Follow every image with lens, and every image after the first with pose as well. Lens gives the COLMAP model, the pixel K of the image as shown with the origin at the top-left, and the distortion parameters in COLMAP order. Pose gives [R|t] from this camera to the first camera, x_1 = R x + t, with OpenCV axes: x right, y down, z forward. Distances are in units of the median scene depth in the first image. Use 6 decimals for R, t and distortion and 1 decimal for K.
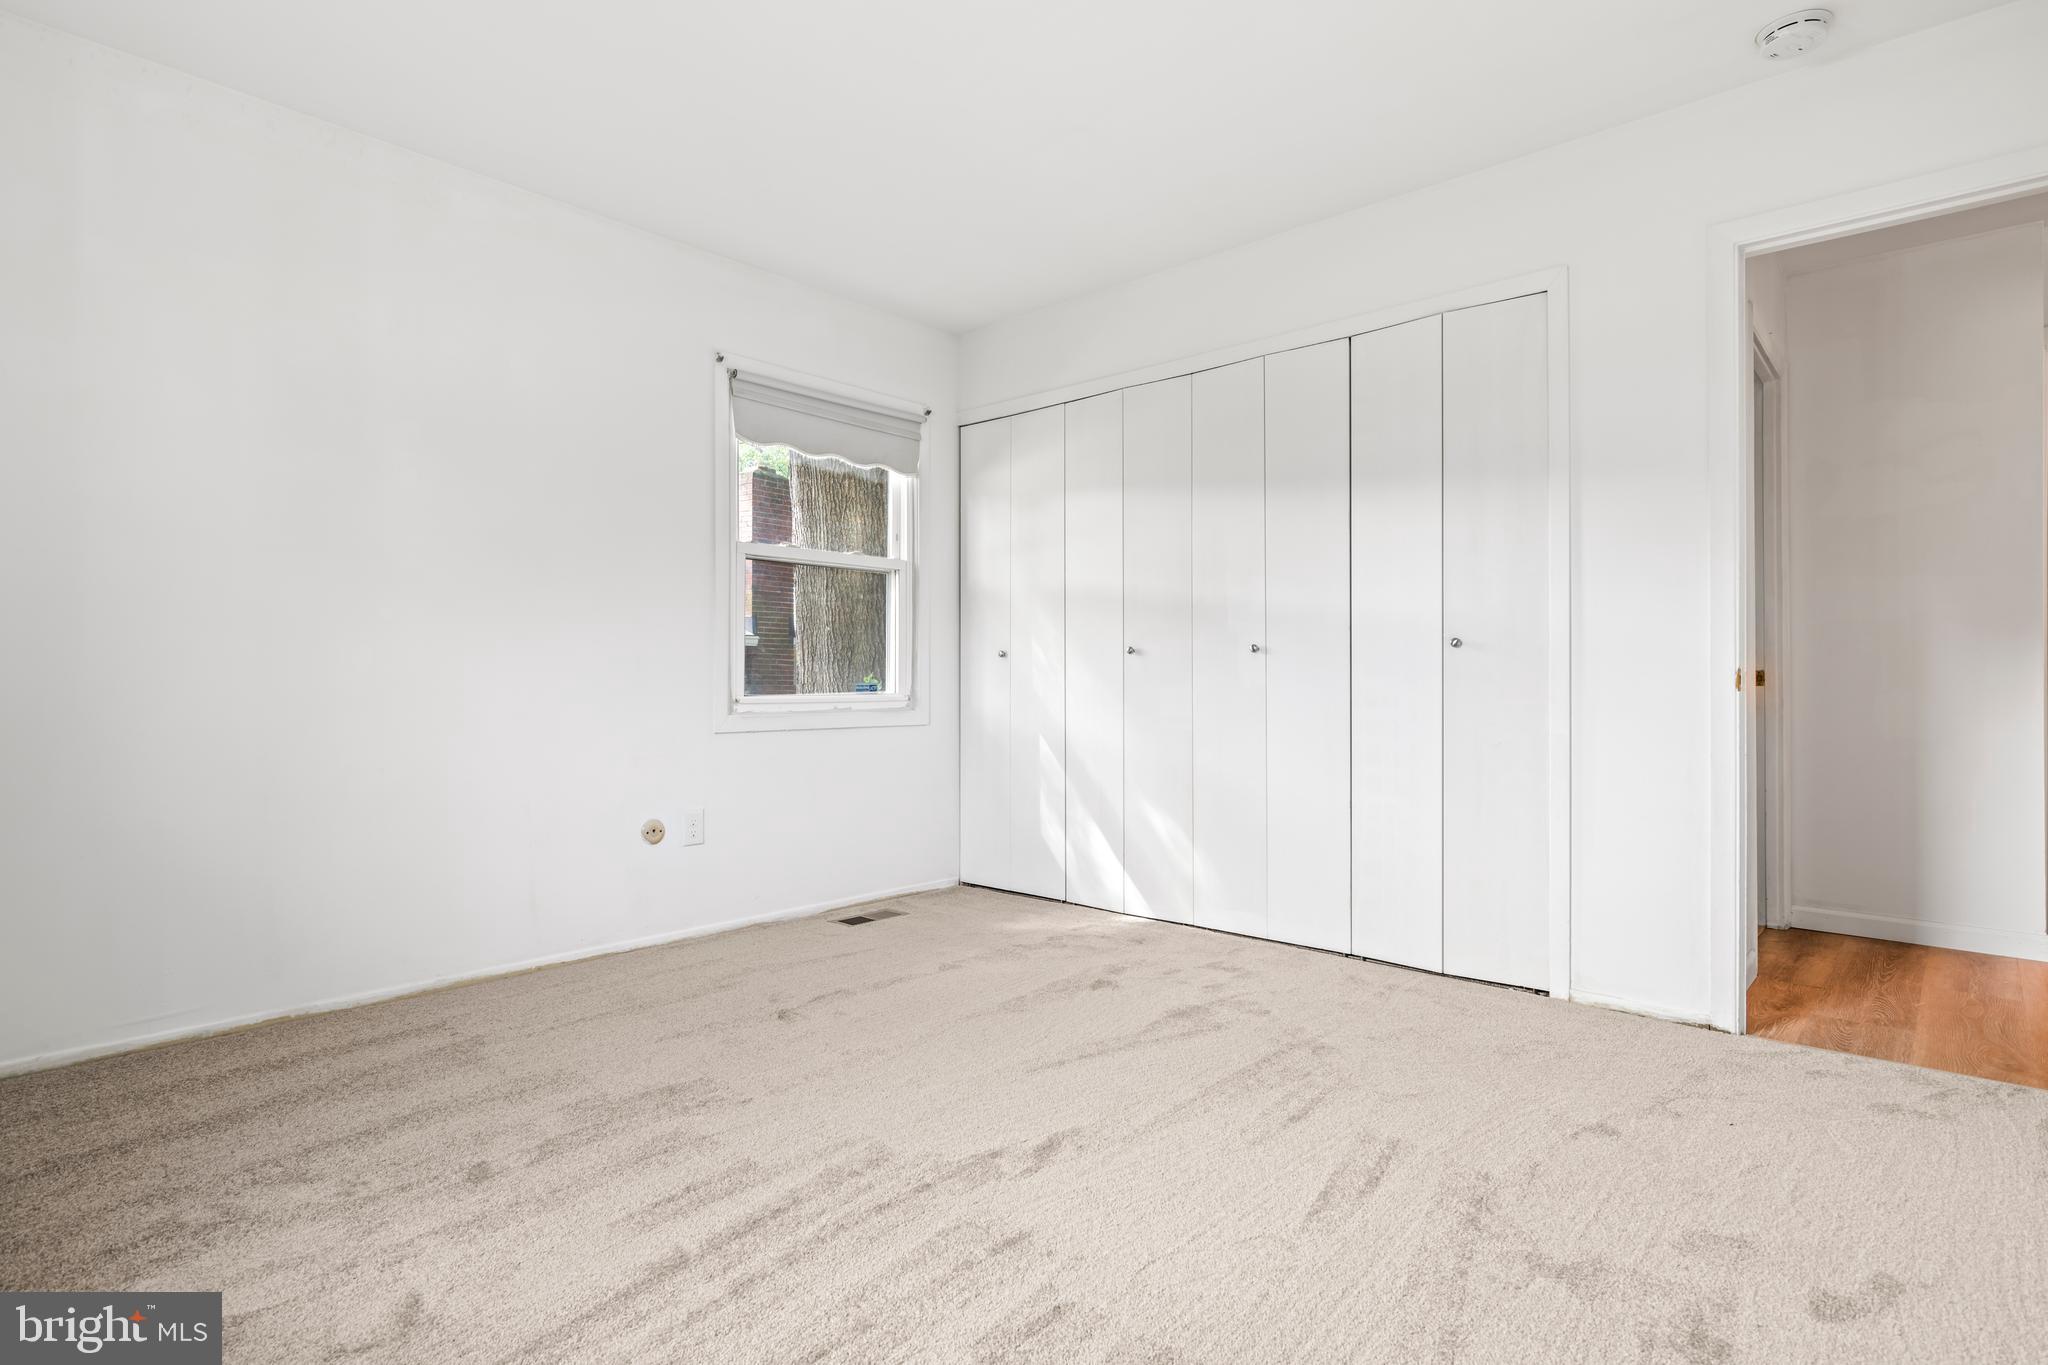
lens RADIAL K [[1019.8, 0, 1015.1], [0, 1019.8, 686.4], [0, 0, 1]] dist [-0.005722, -0.000249]
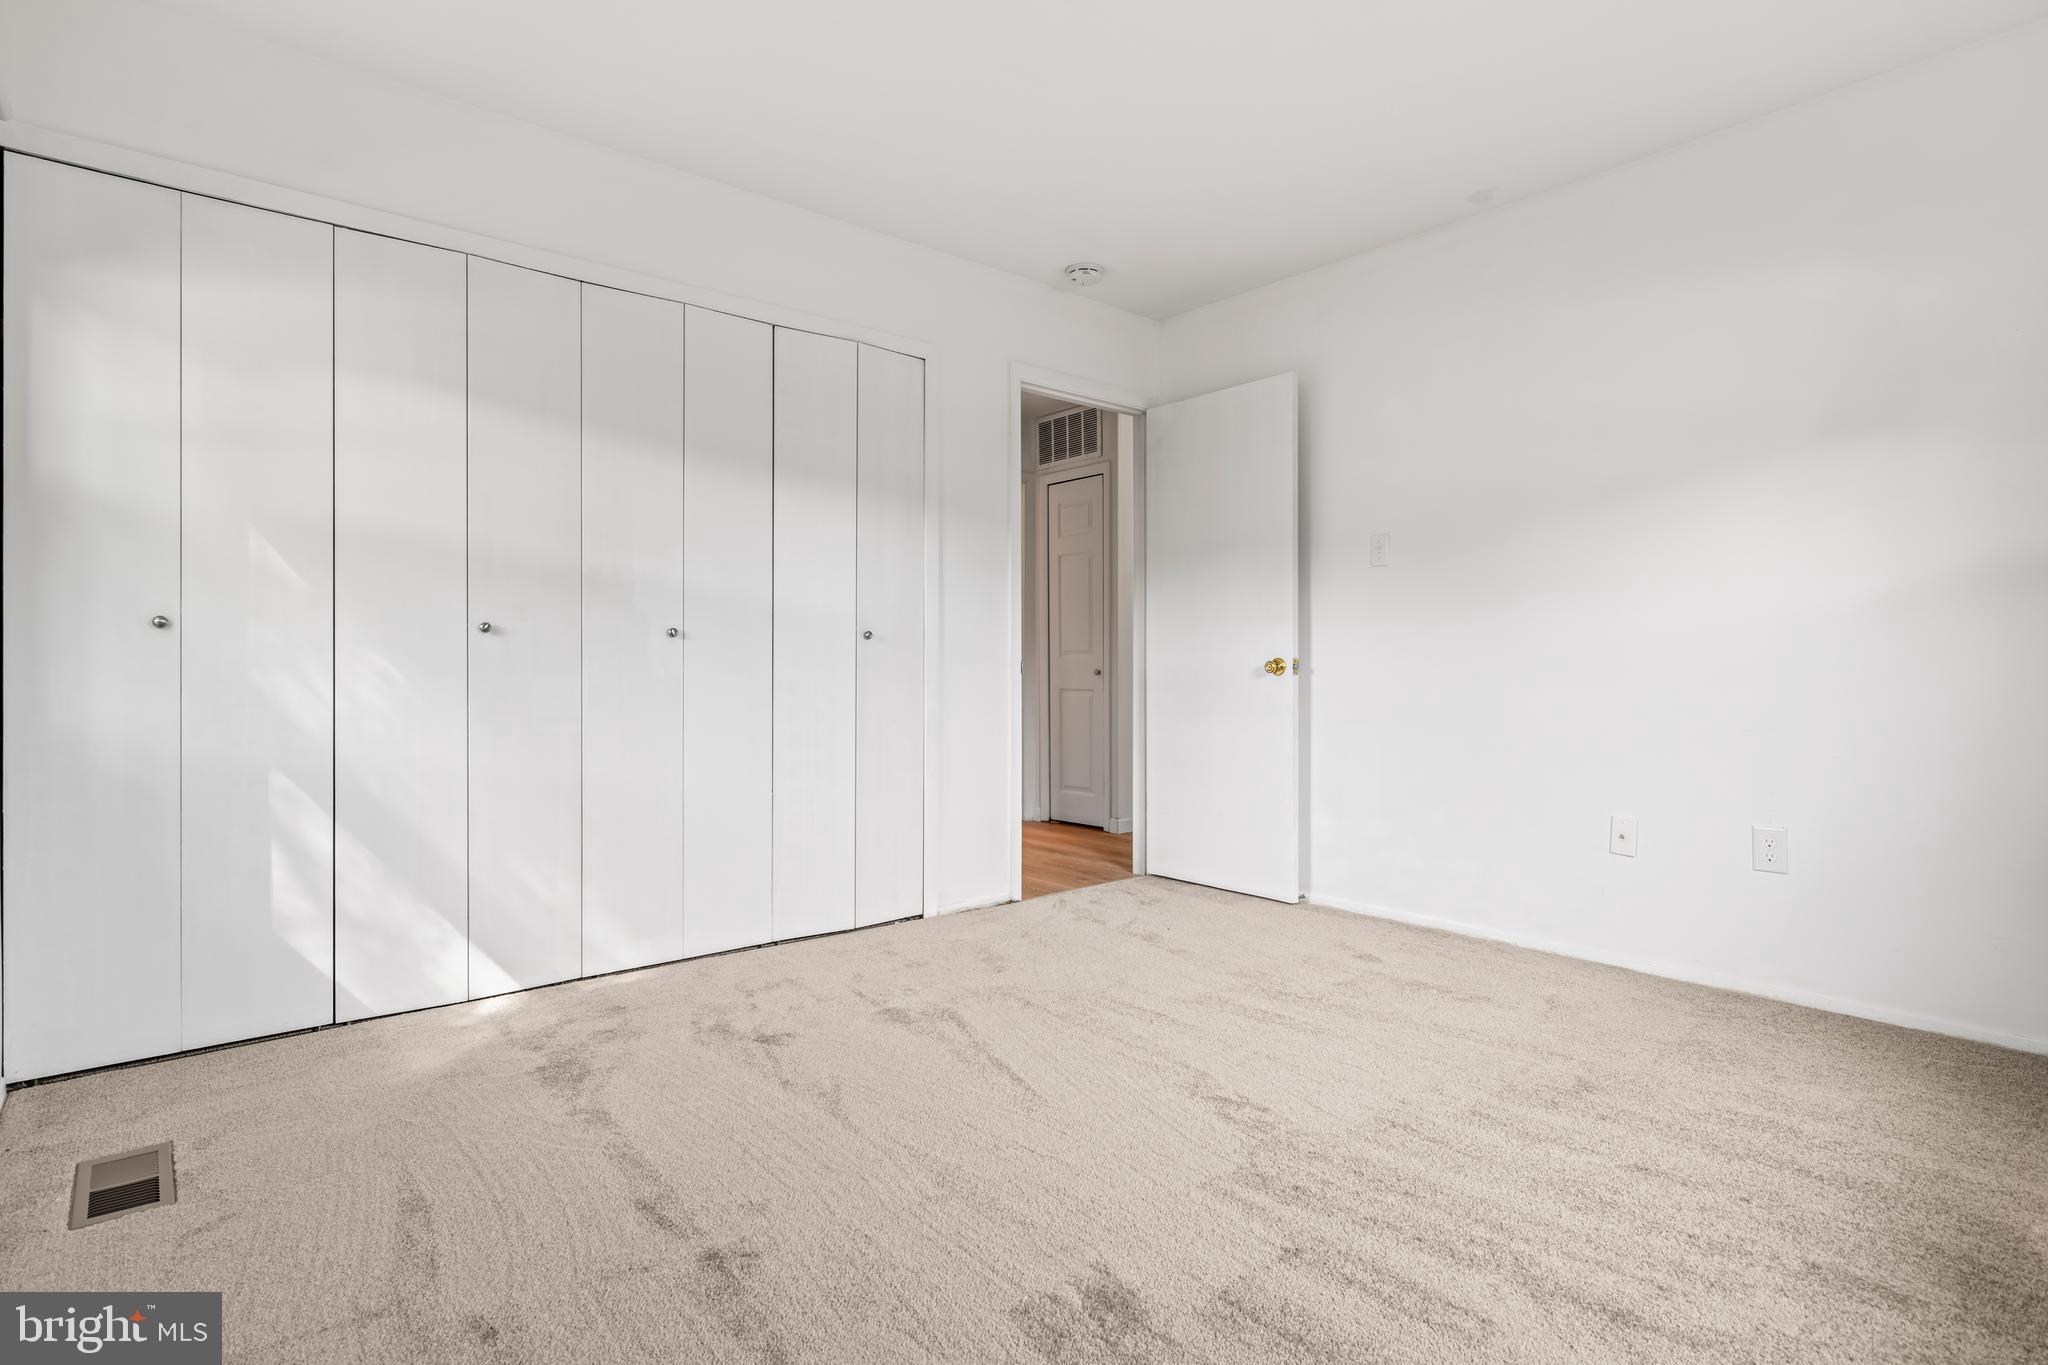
lens RADIAL K [[1015.2, 0, 1017.9], [0, 1015.2, 671.6], [0, 0, 1]] dist [-0.004681, -0.000436]
pose [[0.149992, -0.005017, 0.988674, -0.621573], [0.009062, 0.999952, 0.003700, -0.004413], [-0.988646, 0.008404, 0.150031, 0.615764]]
